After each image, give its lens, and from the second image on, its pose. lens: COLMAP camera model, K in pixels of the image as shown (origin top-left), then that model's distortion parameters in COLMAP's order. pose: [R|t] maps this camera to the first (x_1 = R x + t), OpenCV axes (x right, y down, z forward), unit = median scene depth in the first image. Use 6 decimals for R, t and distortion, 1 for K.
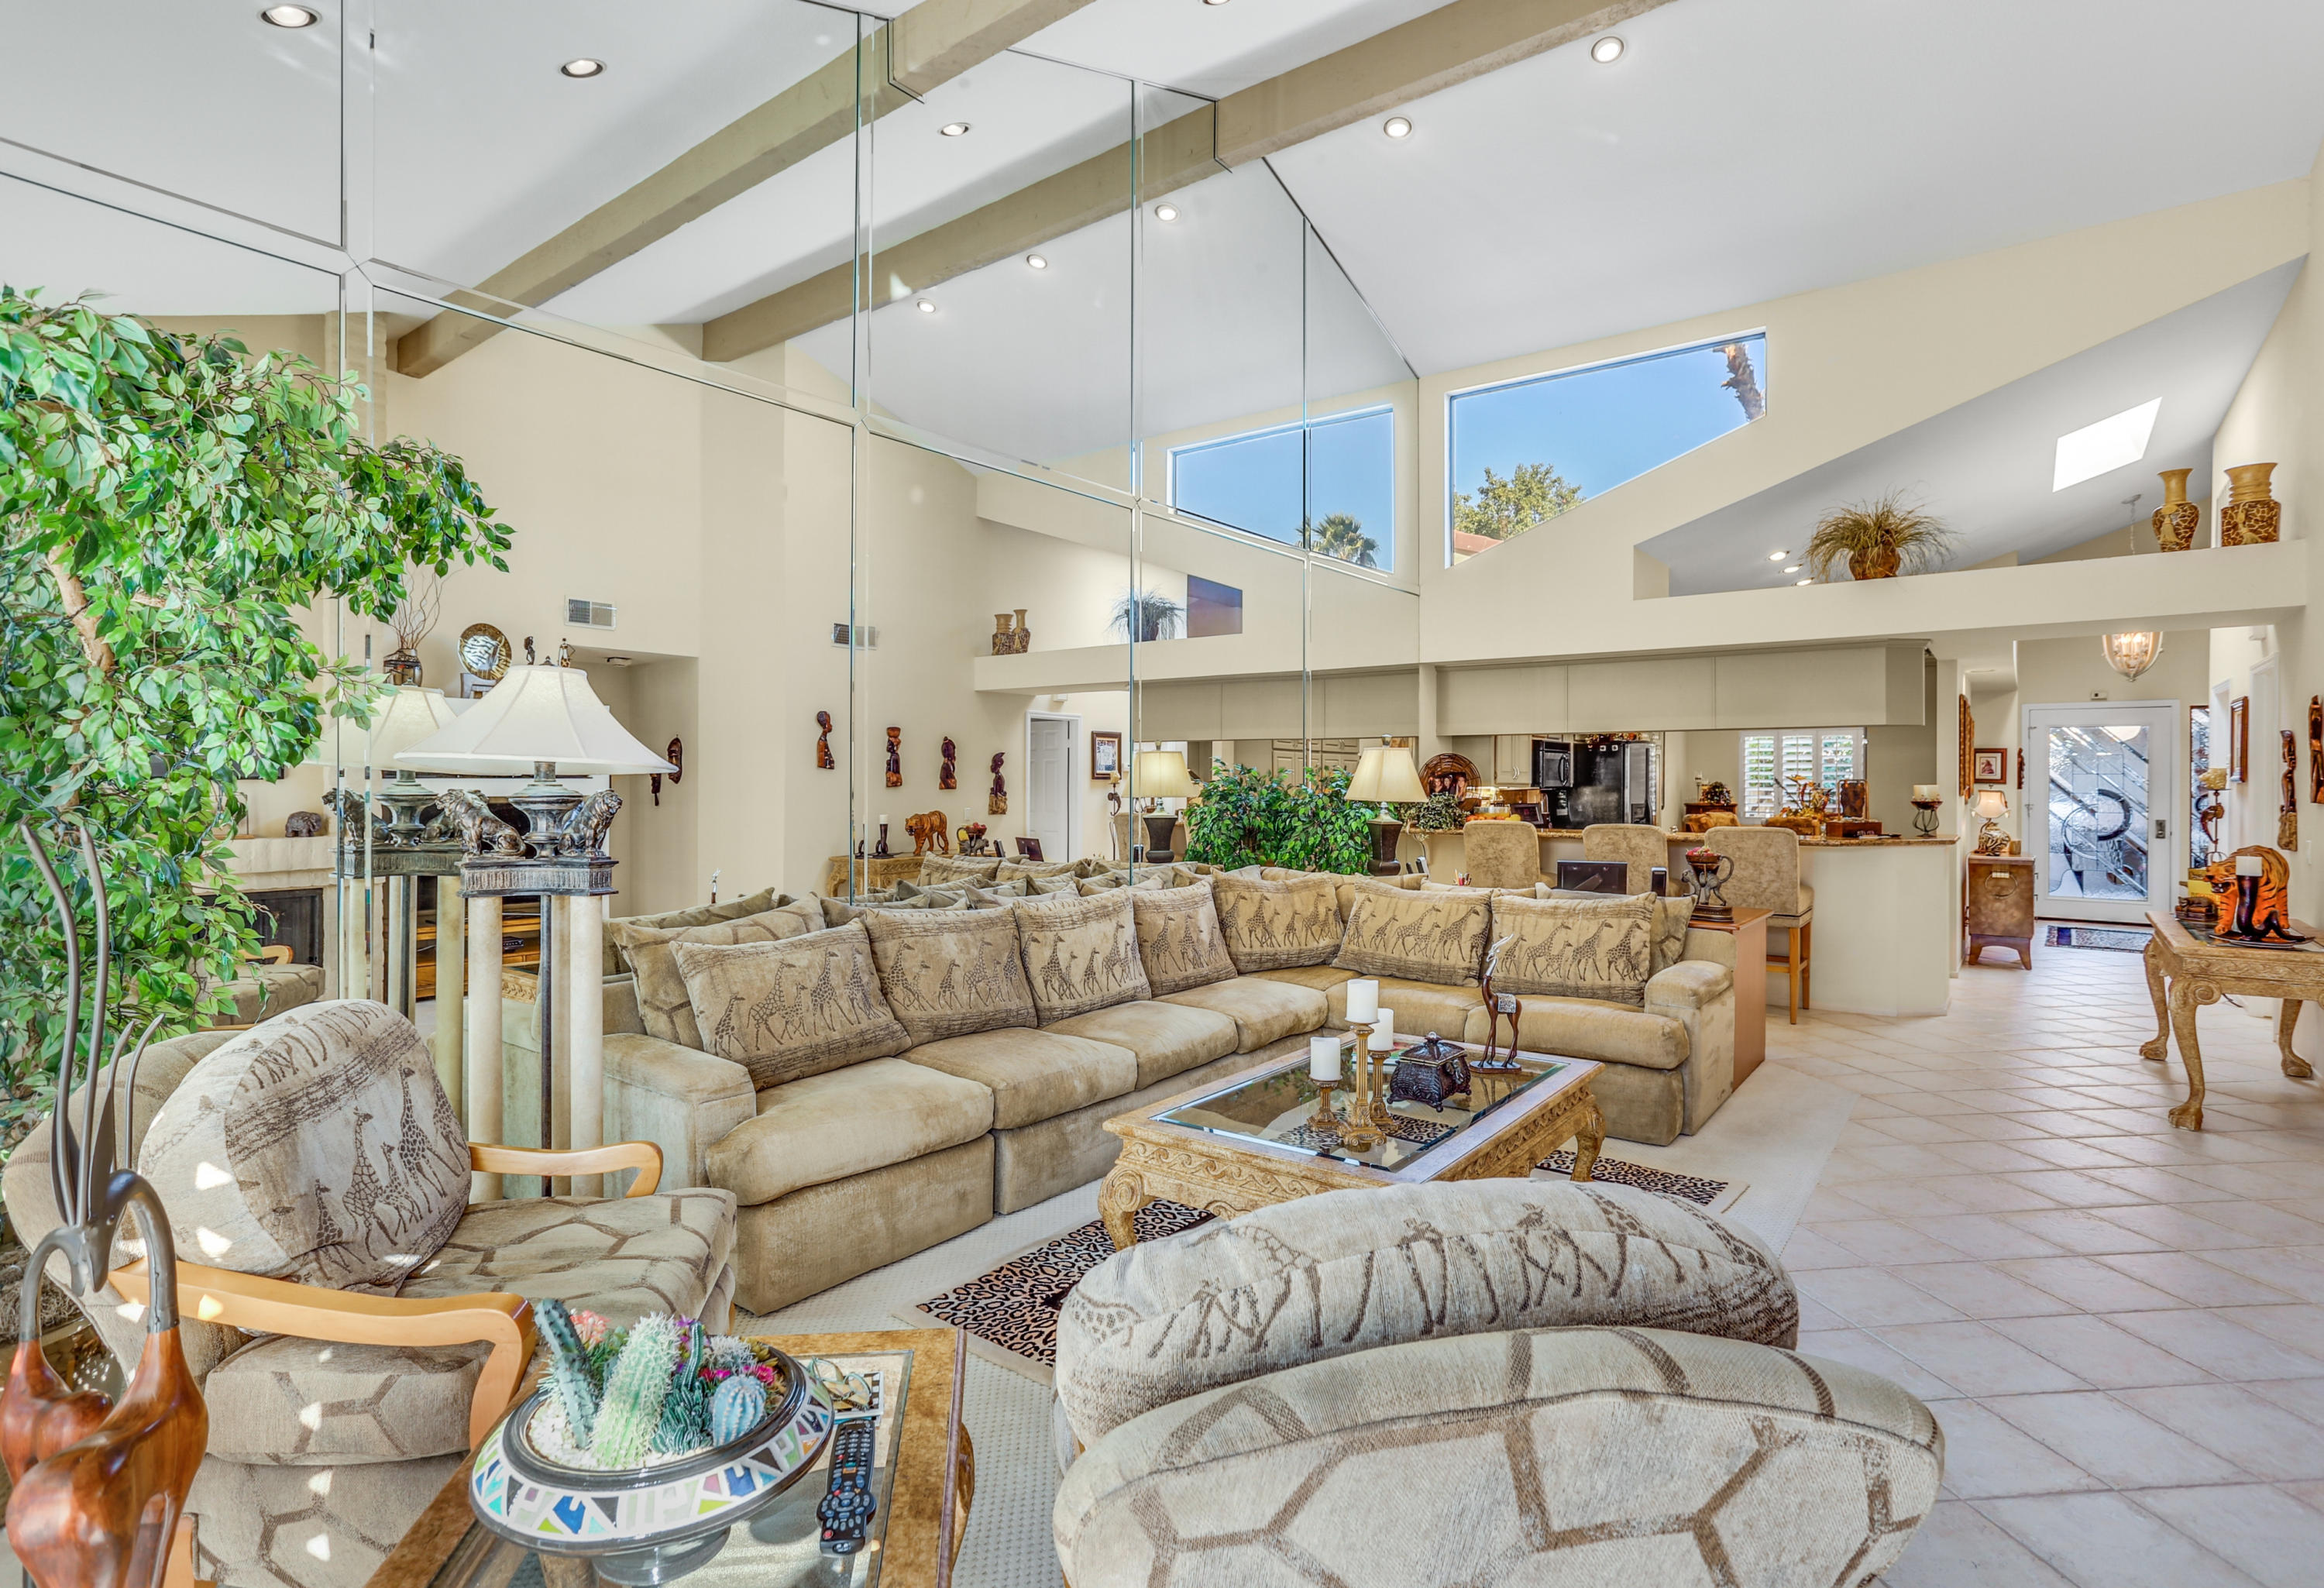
lens RADIAL K [[1146.0, 0, 1151.0], [0, 1146.0, 782.8], [0, 0, 1]] dist [0.005919, 0.001184]
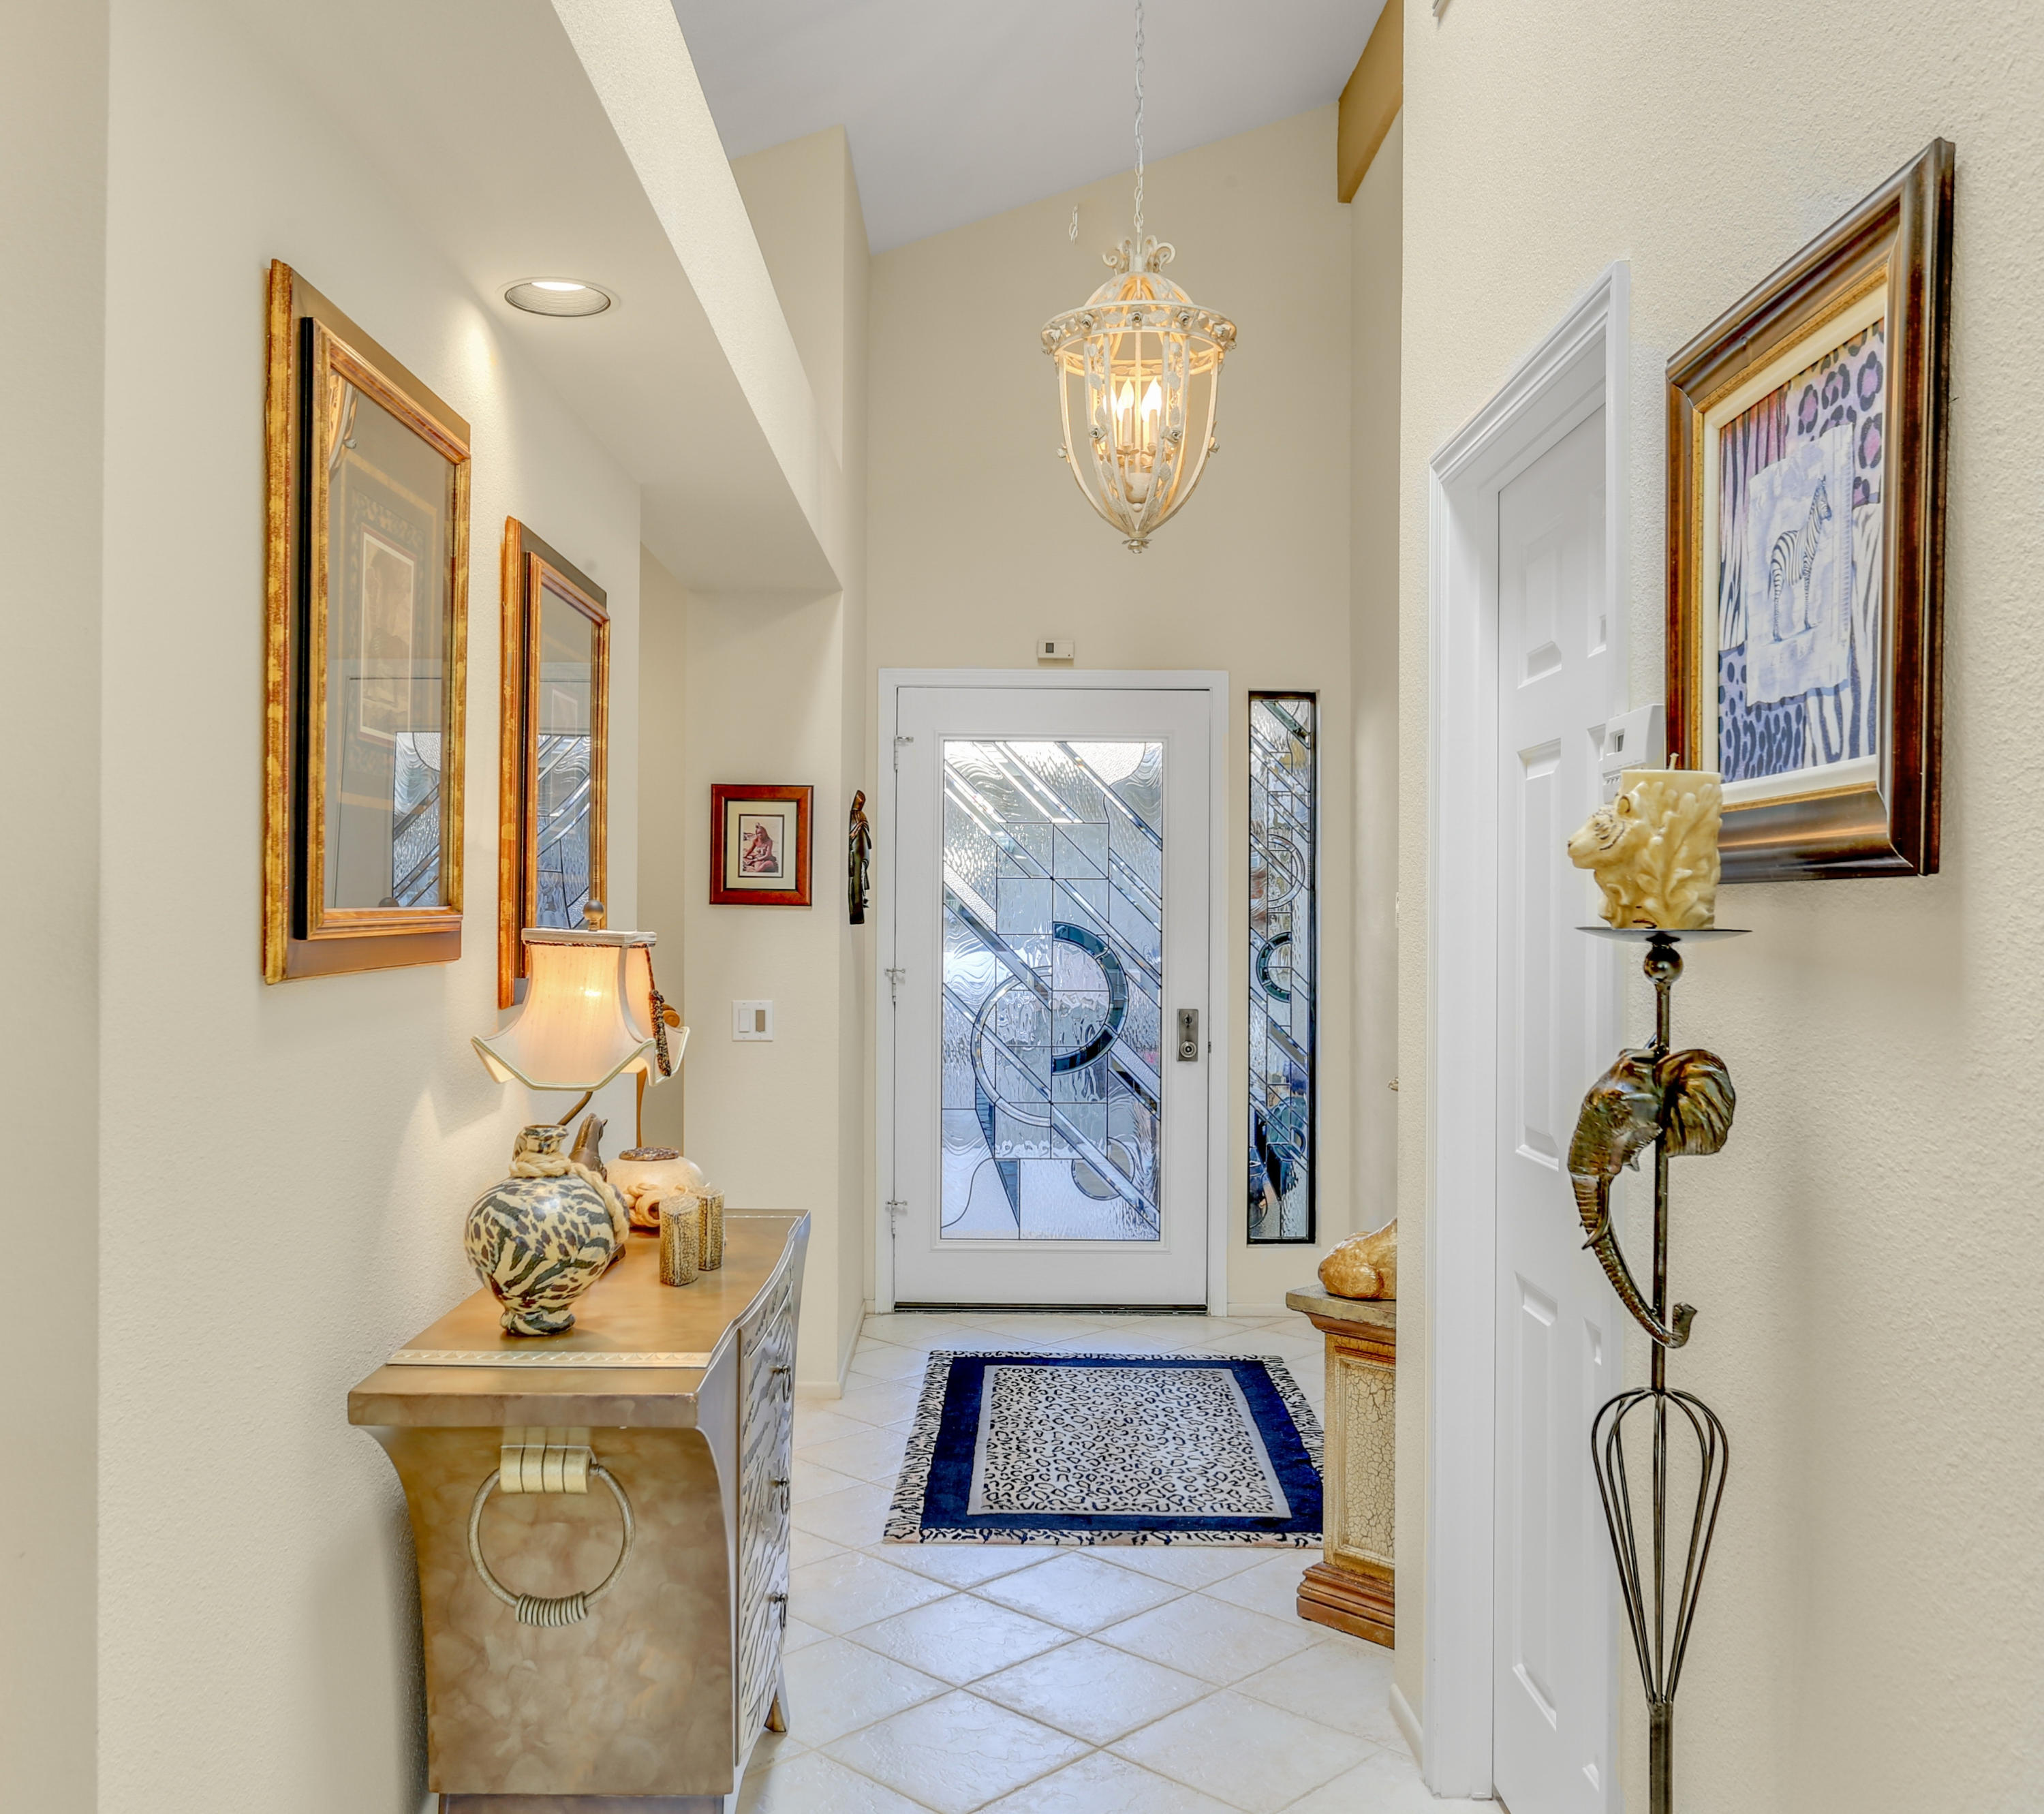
lens RADIAL K [[1858.7, 0, 1019.1], [0, 1858.7, 909.9], [0, 0, 1]] dist [-0.016428, 0.000000]
pose [[0.790249, 0.000853, 0.612786, 0.638219], [-0.000585, 1.000000, -0.000637, 0.002638], [-0.612786, 0.000145, 0.790249, 0.763928]]
